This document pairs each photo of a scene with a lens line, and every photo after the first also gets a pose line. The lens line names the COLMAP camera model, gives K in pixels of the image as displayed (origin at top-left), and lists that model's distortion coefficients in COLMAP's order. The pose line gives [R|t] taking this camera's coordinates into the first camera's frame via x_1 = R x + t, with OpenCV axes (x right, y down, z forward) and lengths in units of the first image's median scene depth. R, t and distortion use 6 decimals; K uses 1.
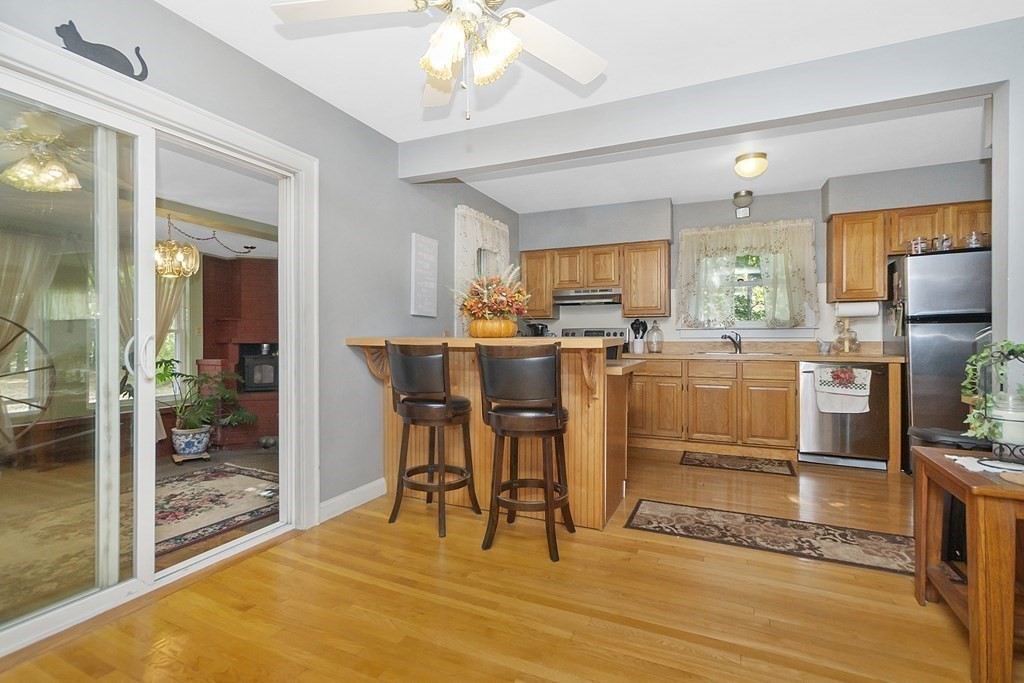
lens RADIAL K [[490.4, 0, 496.6], [0, 490.4, 337.7], [0, 0, 1]] dist [-0.005019, 0.004217]
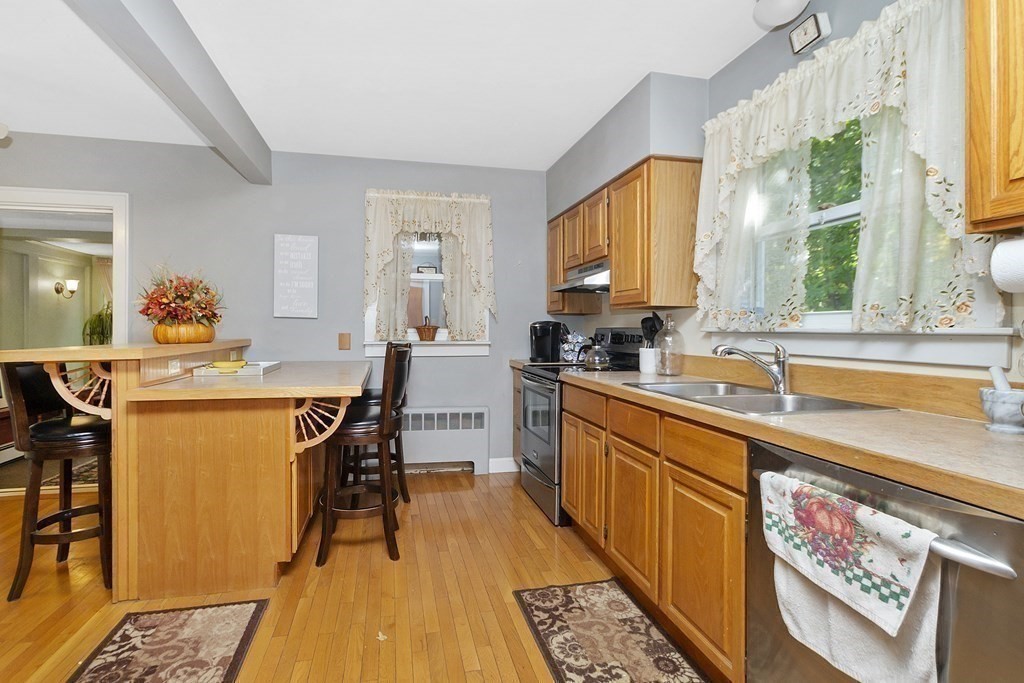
lens RADIAL K [[490.4, 0, 485.2], [0, 490.4, 326.6], [0, 0, 1]] dist [-0.005019, 0.004217]
pose [[0.599736, 0.001377, -0.800196, 0.803831], [-0.006969, 0.999970, -0.003502, -0.024676], [0.800167, 0.007677, 0.599728, 0.690615]]
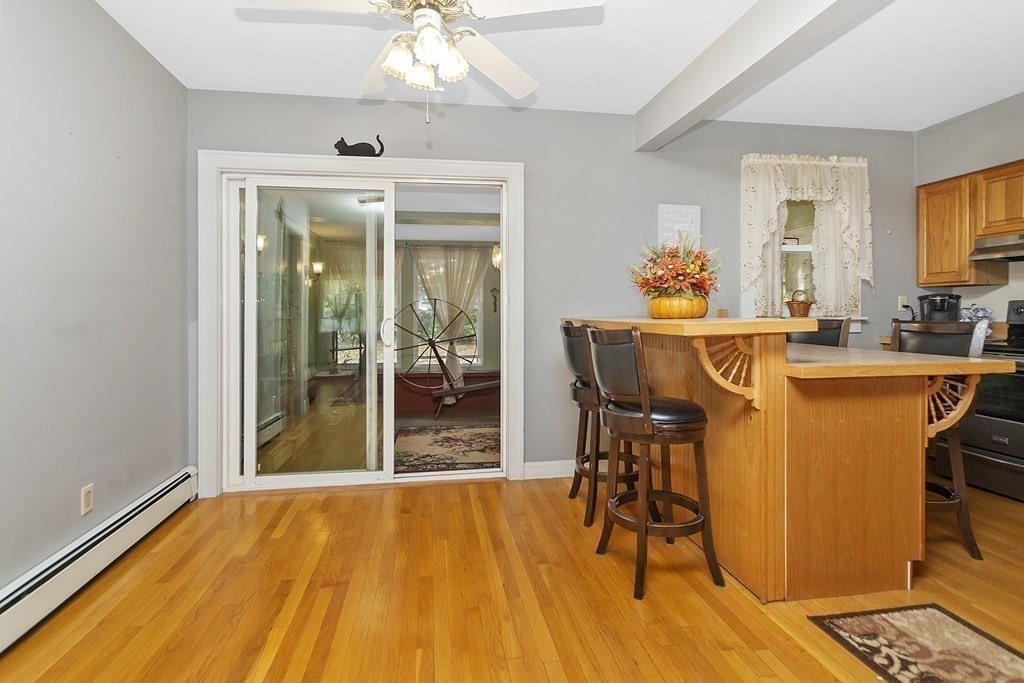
lens RADIAL K [[490.4, 0, 493.3], [0, 490.4, 313.1], [0, 0, 1]] dist [-0.005019, 0.004217]
pose [[0.555234, -0.002614, -0.831690, 0.395044], [0.004297, 0.999991, -0.000275, -0.008554], [0.831683, -0.003421, 0.555240, 0.213780]]
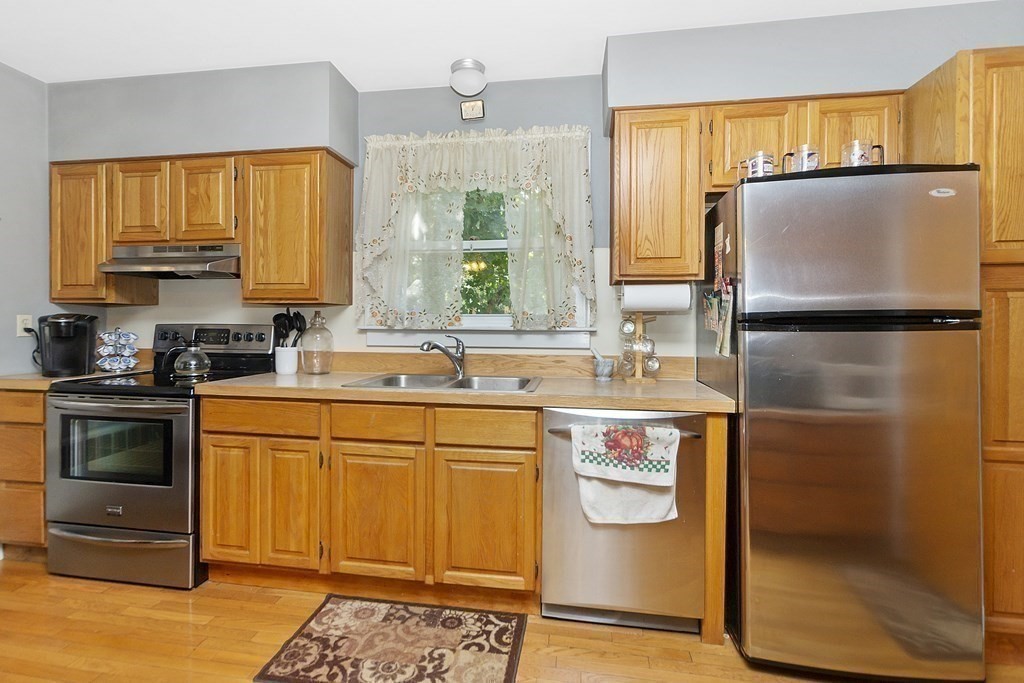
lens RADIAL K [[490.4, 0, 499.3], [0, 490.4, 322.1], [0, 0, 1]] dist [-0.005019, 0.004217]
pose [[0.959590, 0.006513, 0.281325, 0.467947], [-0.006845, 0.999977, 0.000197, -0.033161], [-0.281318, -0.002115, 0.959612, 0.593662]]
